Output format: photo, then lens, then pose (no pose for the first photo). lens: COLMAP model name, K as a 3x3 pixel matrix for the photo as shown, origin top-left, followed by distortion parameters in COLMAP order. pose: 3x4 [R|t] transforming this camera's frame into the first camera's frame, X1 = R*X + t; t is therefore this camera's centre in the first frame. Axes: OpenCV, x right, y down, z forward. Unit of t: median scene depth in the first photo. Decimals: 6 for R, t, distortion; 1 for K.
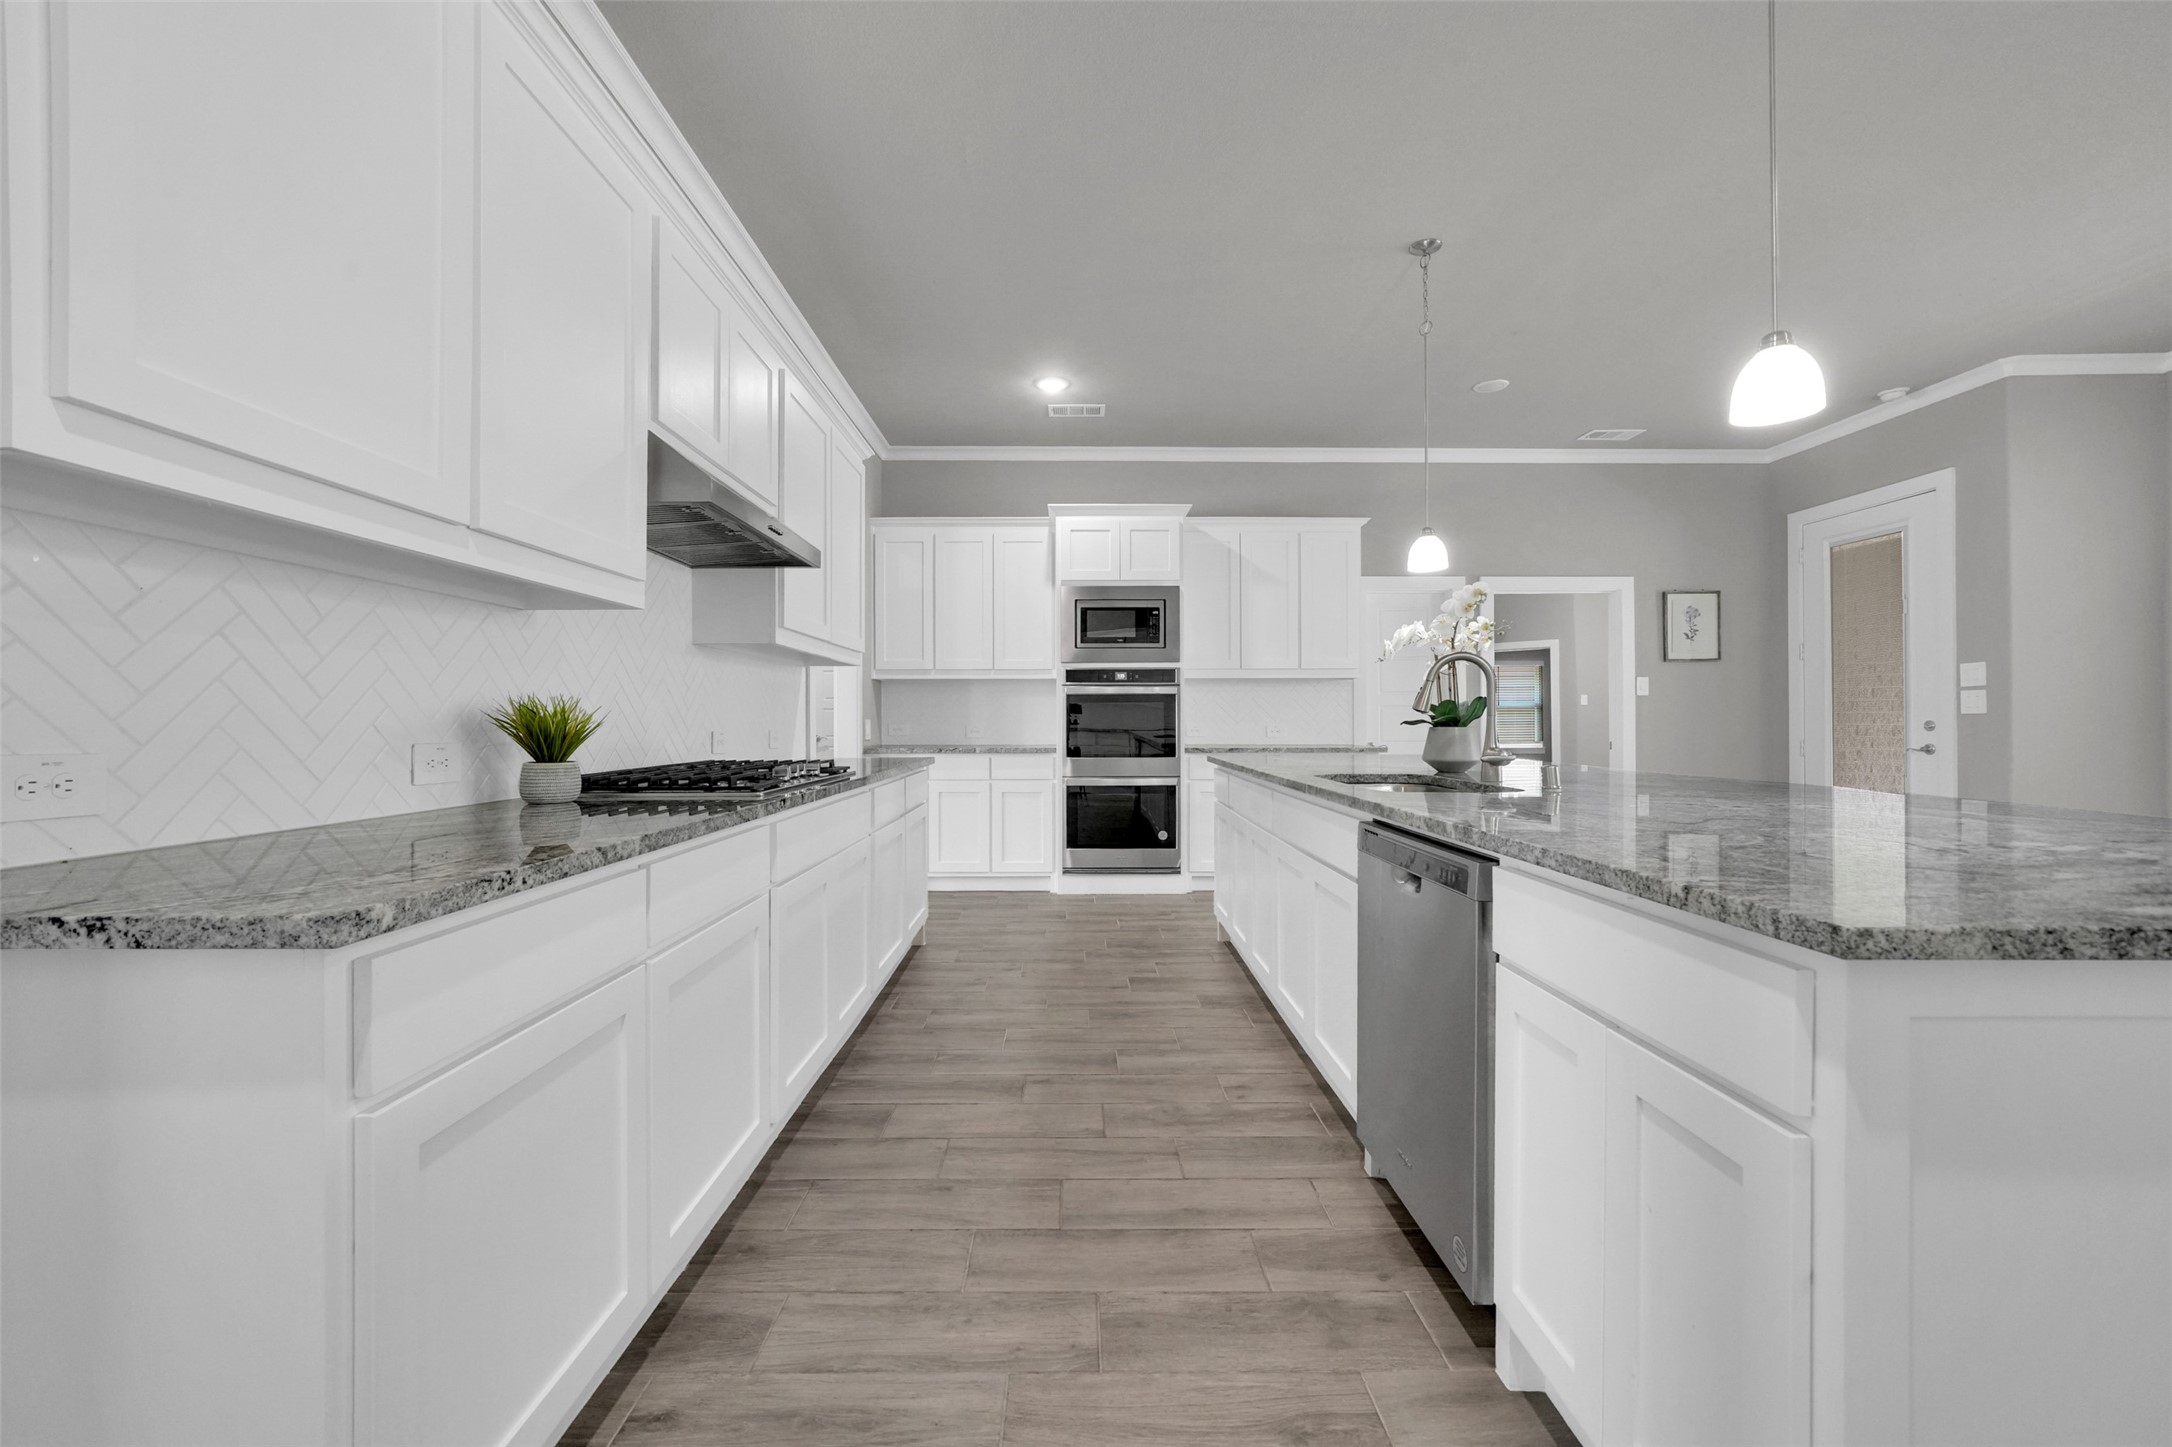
lens RADIAL K [[855.8, 0, 1076.4], [0, 855.8, 715.1], [0, 0, 1]] dist [-0.003531, 0.000620]
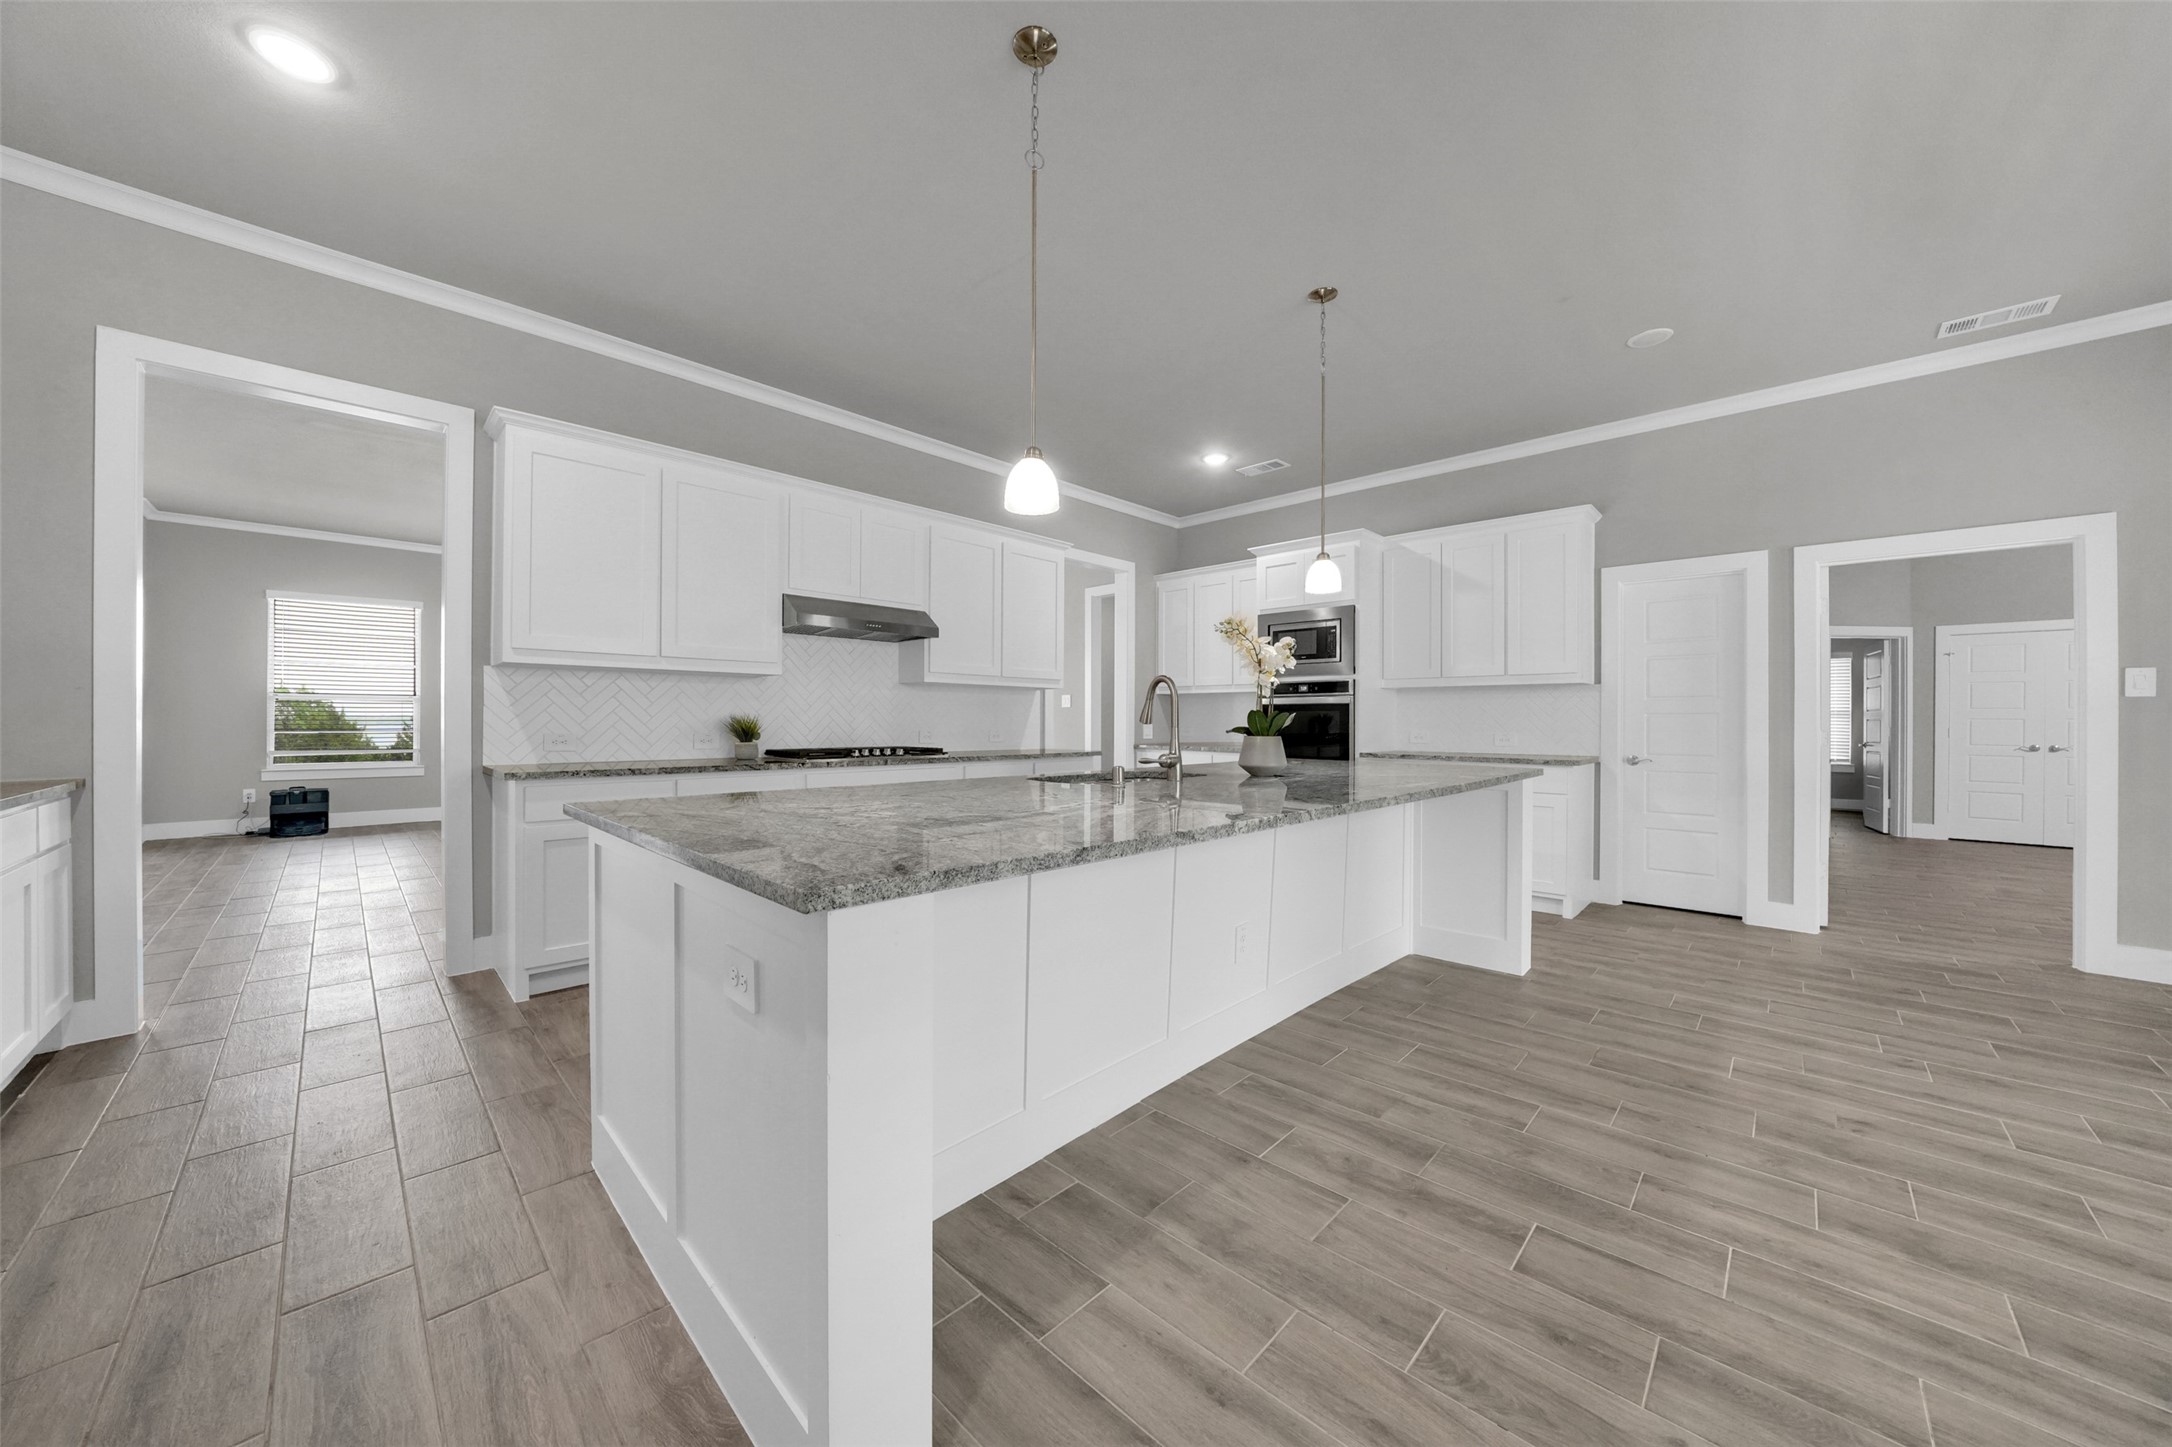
lens RADIAL K [[762.6, 0, 1077.3], [0, 762.6, 717.7], [0, 0, 1]] dist [-0.021672, 0.000851]
pose [[0.709147, 0.001515, -0.705059, 0.706188], [-0.002288, 0.999997, -0.000154, -0.006812], [0.705057, 0.001722, 0.709149, 0.076897]]
